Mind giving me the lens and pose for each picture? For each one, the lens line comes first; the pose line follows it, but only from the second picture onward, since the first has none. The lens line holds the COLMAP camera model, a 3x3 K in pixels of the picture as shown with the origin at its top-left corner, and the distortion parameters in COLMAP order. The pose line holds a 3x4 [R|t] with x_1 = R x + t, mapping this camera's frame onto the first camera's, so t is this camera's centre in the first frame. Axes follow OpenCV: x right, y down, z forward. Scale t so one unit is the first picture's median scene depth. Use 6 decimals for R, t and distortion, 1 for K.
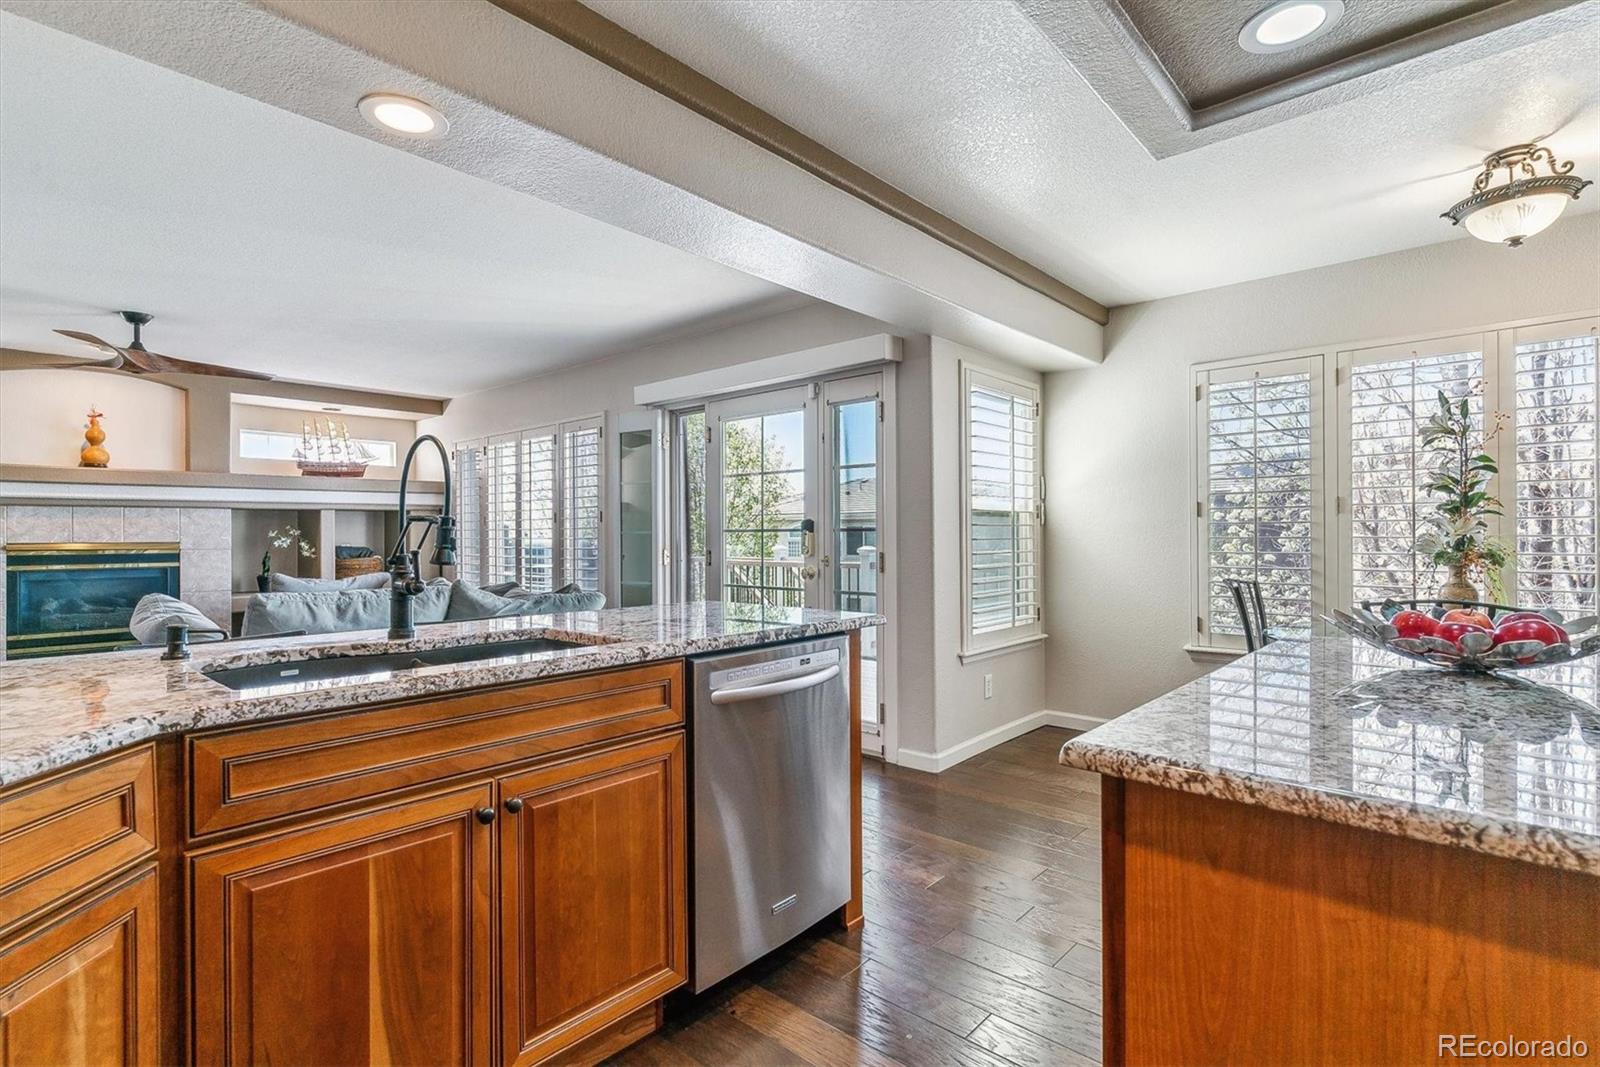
lens RADIAL K [[779.8, 0, 797.0], [0, 779.8, 538.3], [0, 0, 1]] dist [0.005072, -0.000969]
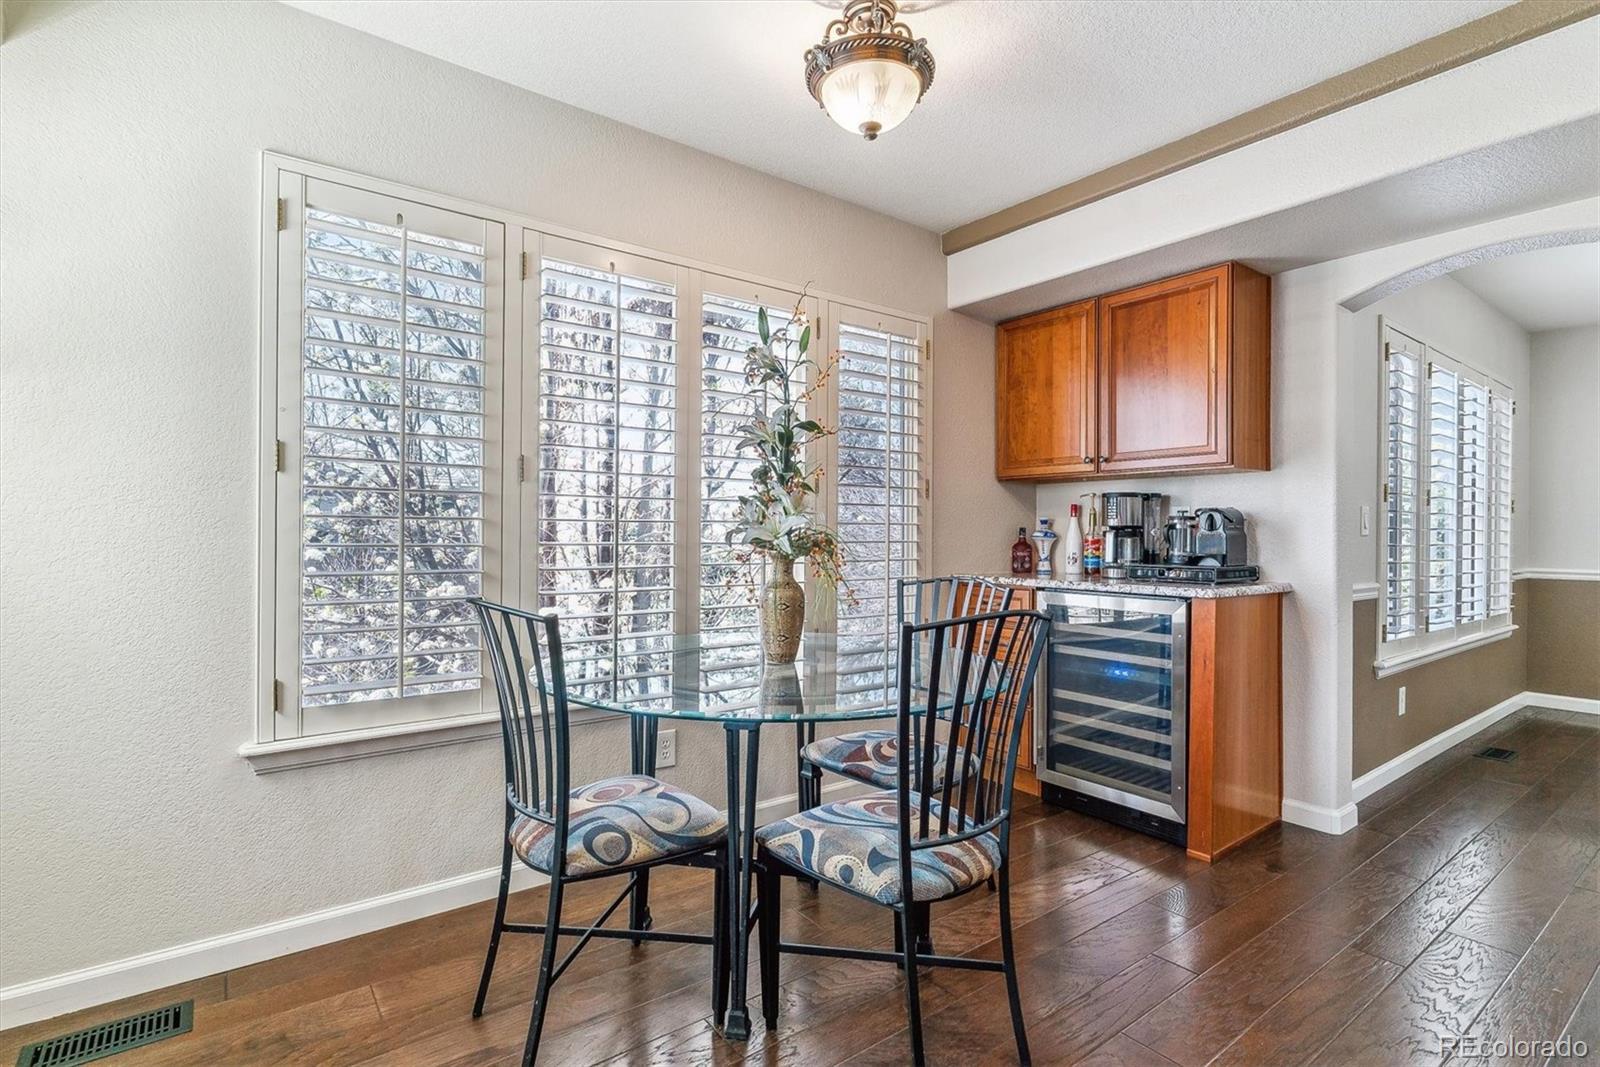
lens RADIAL K [[779.8, 0, 792.8], [0, 779.8, 535.2], [0, 0, 1]] dist [0.005072, -0.000969]
pose [[0.192227, 0.009268, 0.981307, 0.076182], [-0.008277, 0.999935, -0.007822, 0.009494], [-0.981316, -0.006619, 0.192292, 0.438241]]
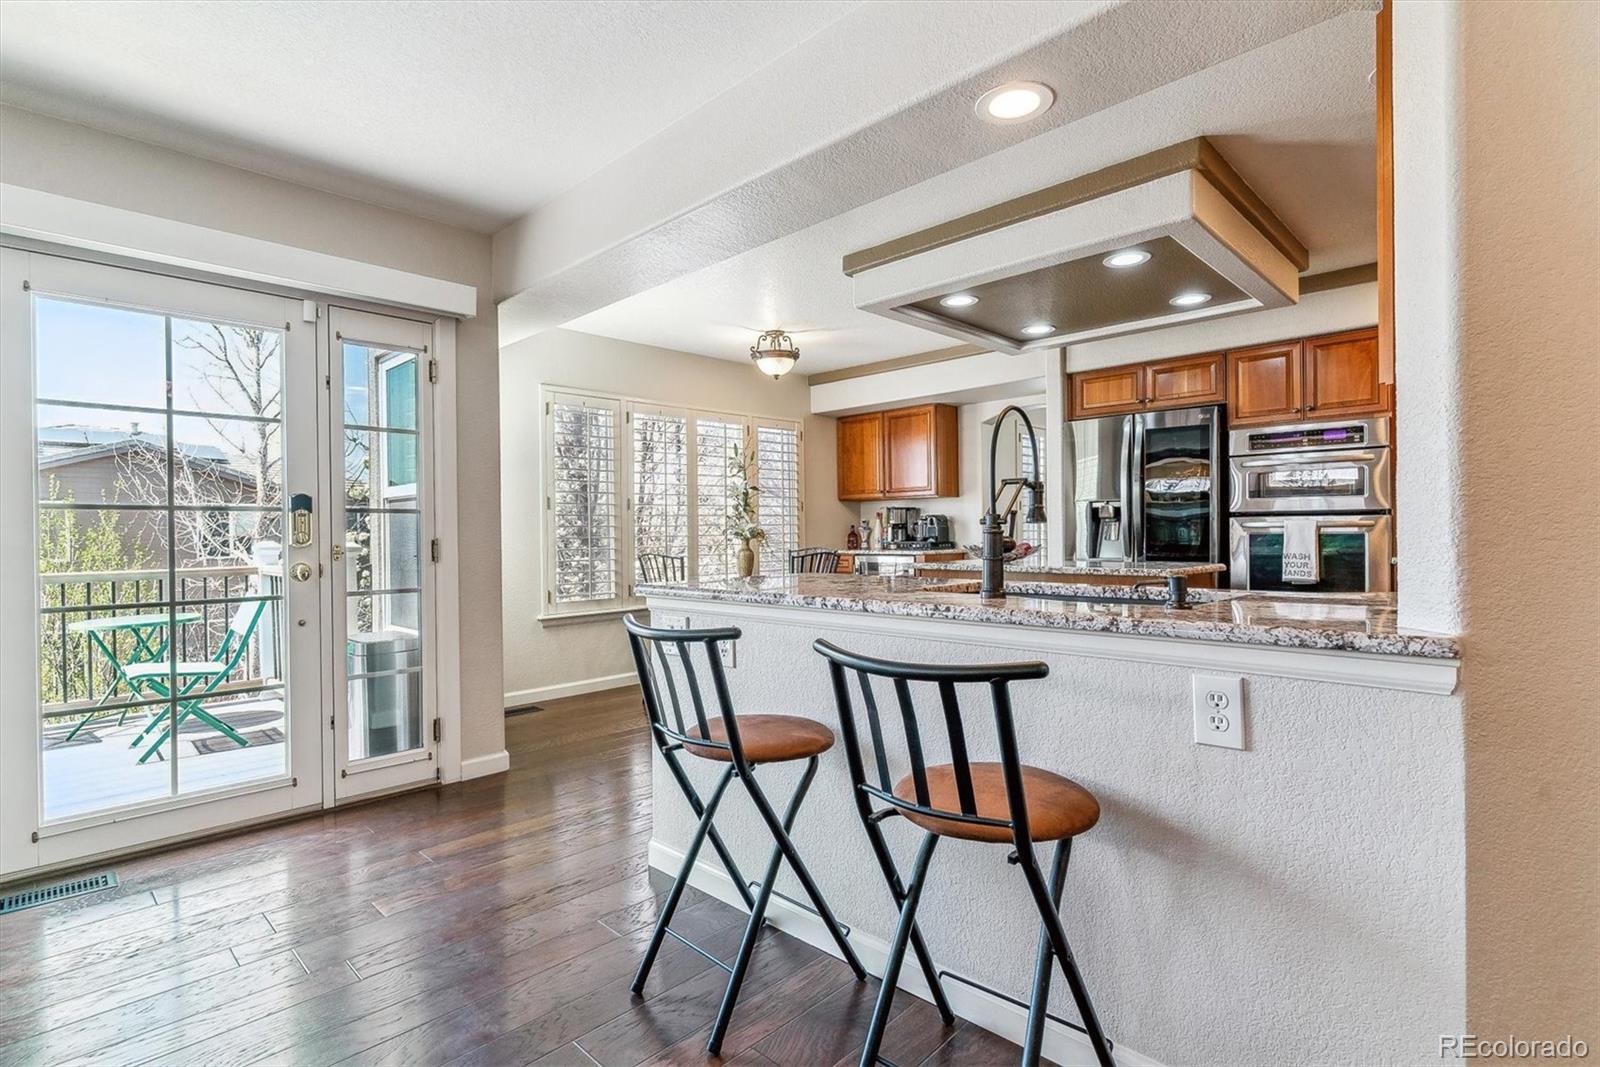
lens RADIAL K [[779.8, 0, 798.1], [0, 779.8, 534.0], [0, 0, 1]] dist [0.005072, -0.000969]
pose [[0.042575, 0.003753, 0.999086, -0.508850], [0.011883, 0.999920, -0.004263, 0.015474], [-0.999023, 0.012054, 0.042527, 0.408476]]
